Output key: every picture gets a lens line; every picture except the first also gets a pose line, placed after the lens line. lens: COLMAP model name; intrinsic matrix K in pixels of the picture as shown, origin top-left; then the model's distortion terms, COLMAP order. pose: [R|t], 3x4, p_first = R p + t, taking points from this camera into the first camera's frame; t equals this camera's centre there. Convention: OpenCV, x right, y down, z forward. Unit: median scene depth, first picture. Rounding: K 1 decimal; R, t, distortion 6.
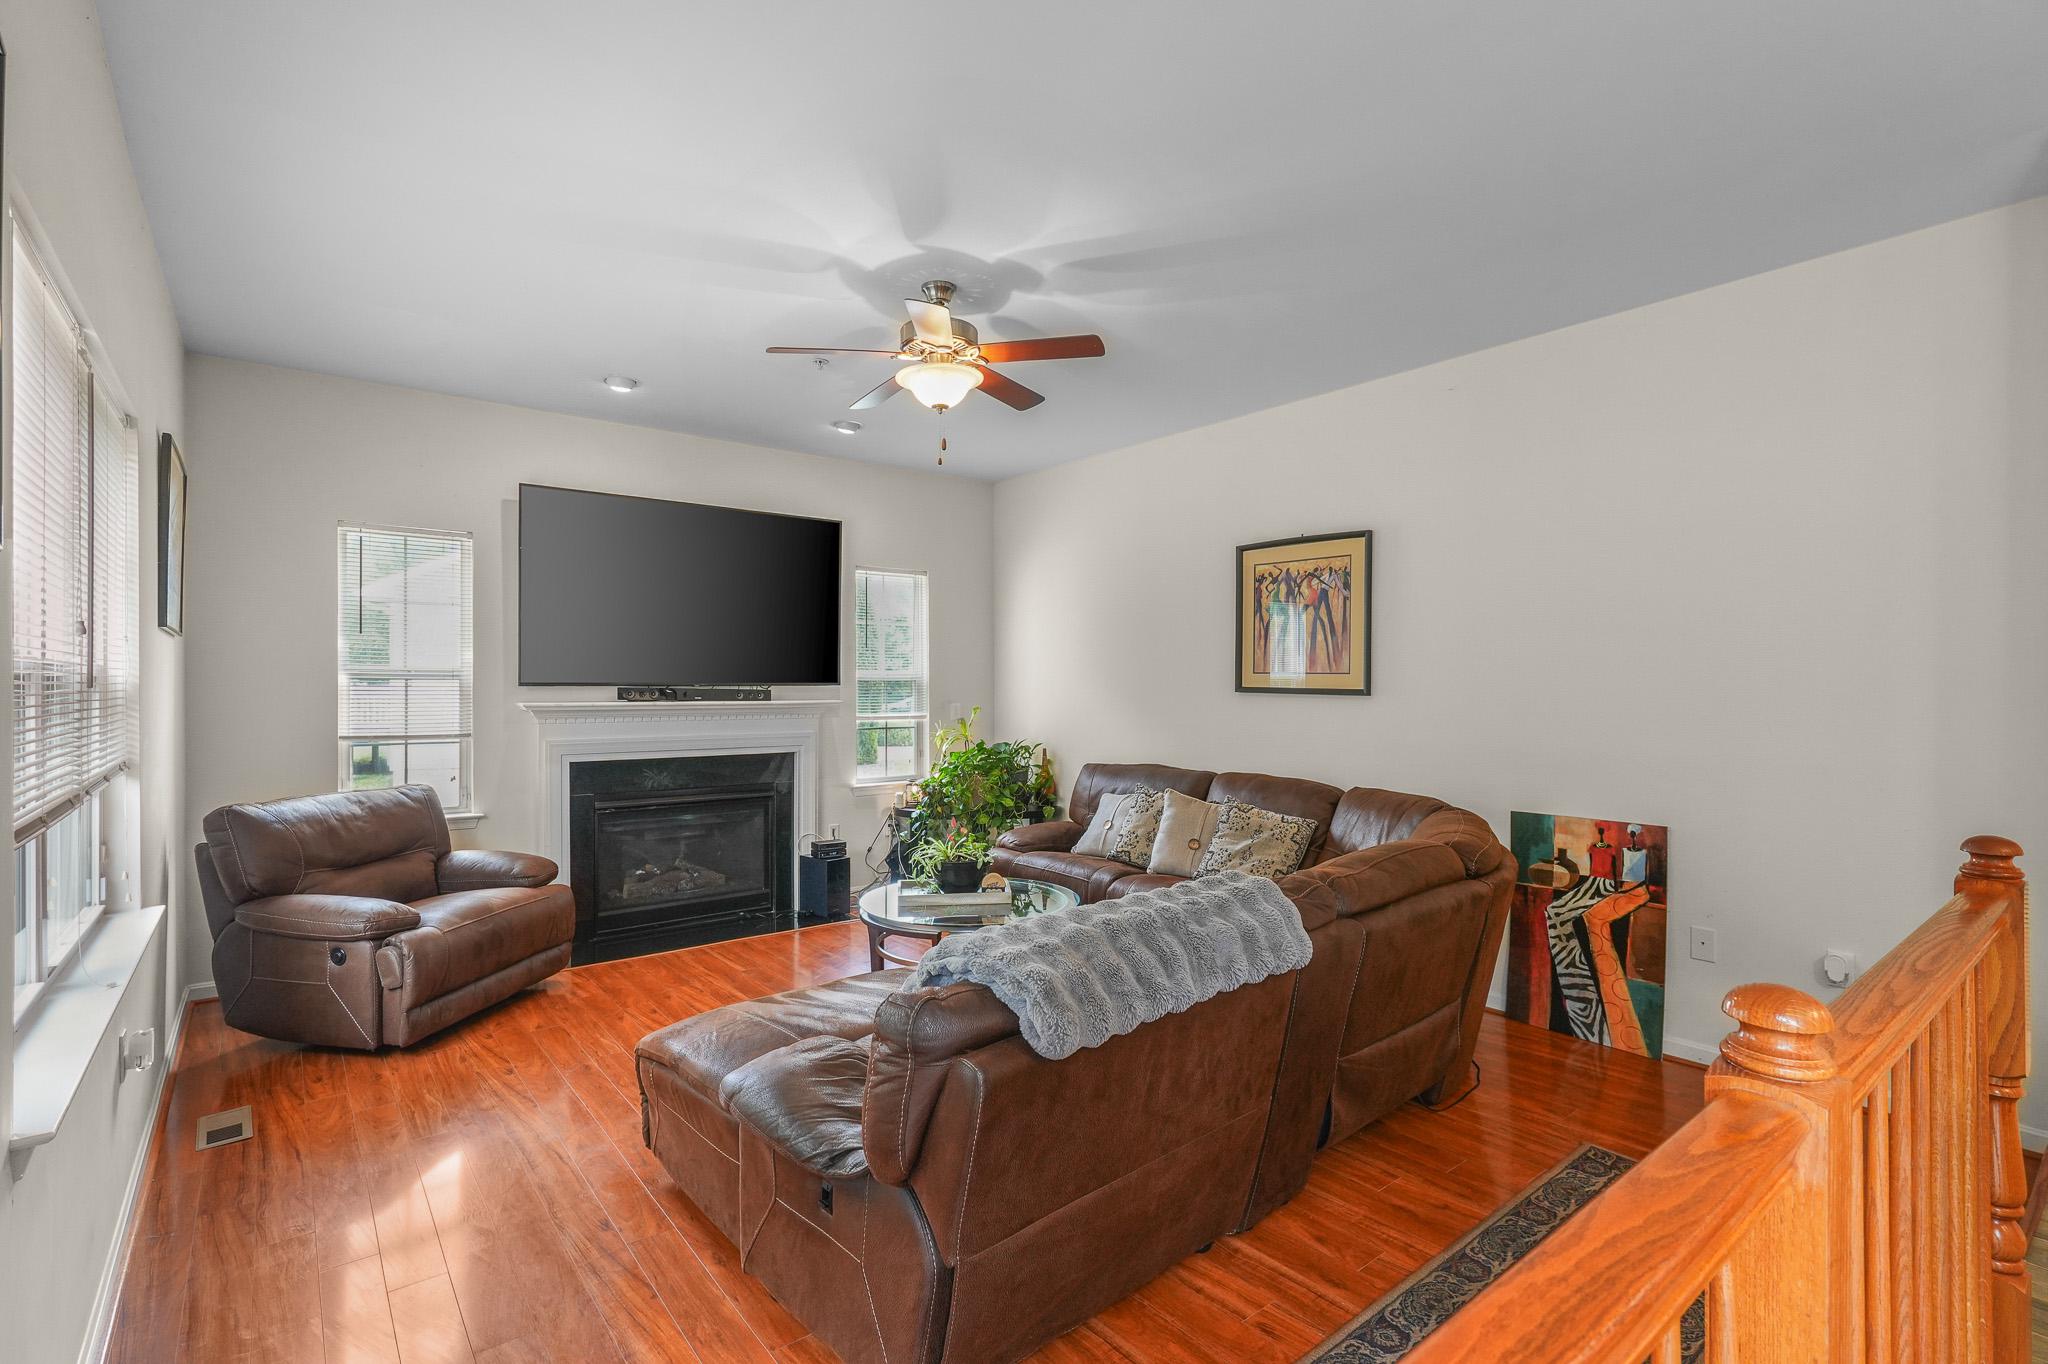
lens RADIAL K [[947.6, 0, 1022.5], [0, 947.6, 695.8], [0, 0, 1]] dist [0.003249, -0.000255]
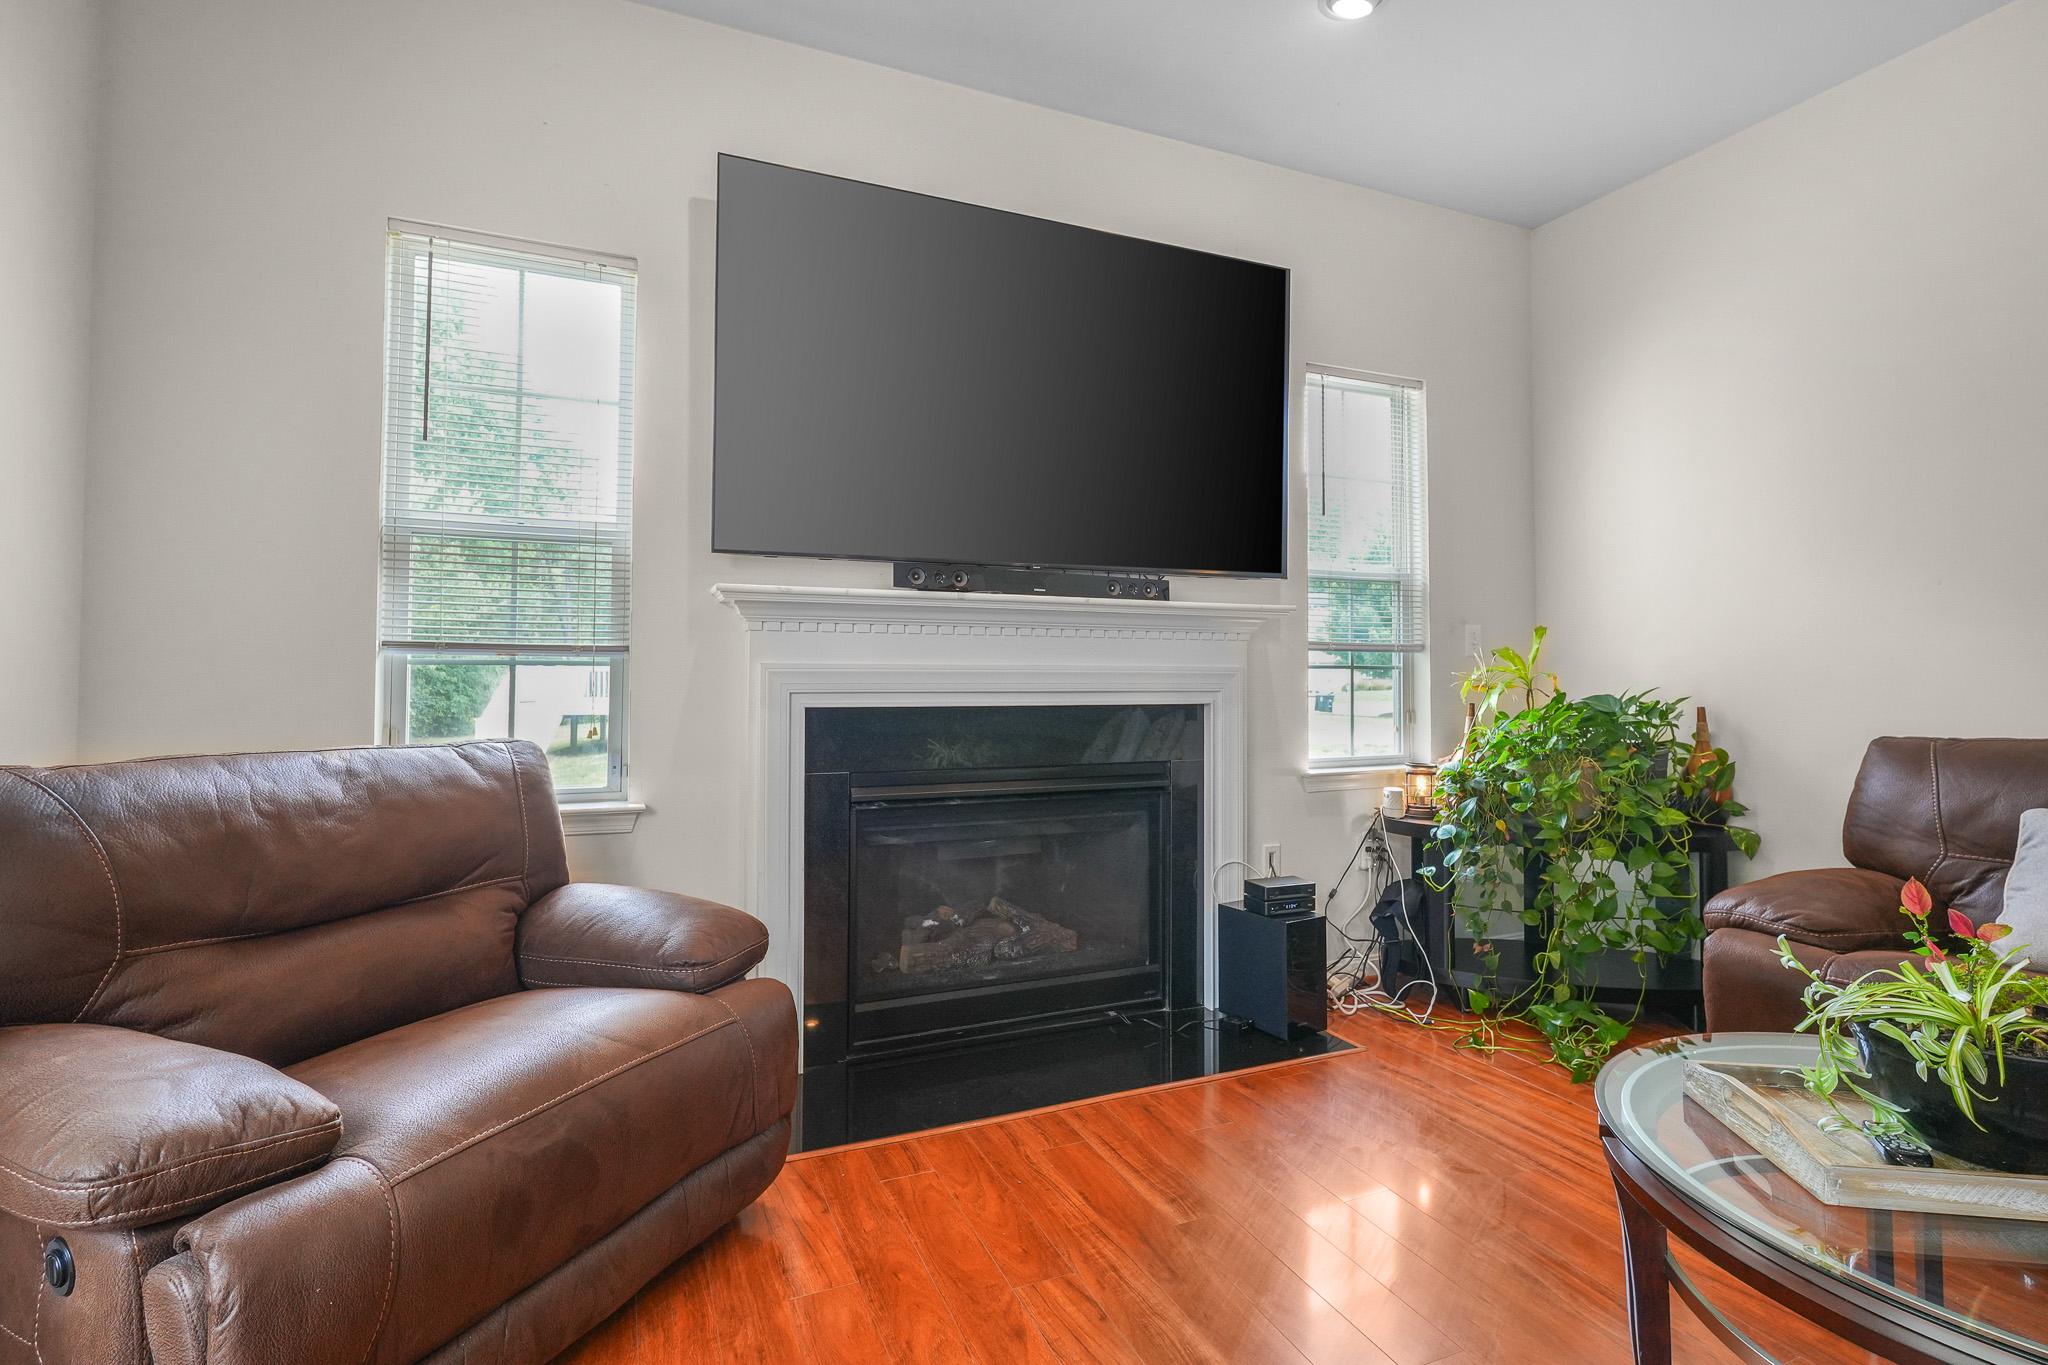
lens RADIAL K [[947.6, 0, 1023.7], [0, 947.6, 666.3], [0, 0, 1]] dist [0.003249, -0.000255]
pose [[0.965463, -0.001351, -0.260536, -0.225355], [-0.004556, 0.999746, -0.022065, 0.056494], [0.260499, 0.022490, 0.965212, 0.524279]]
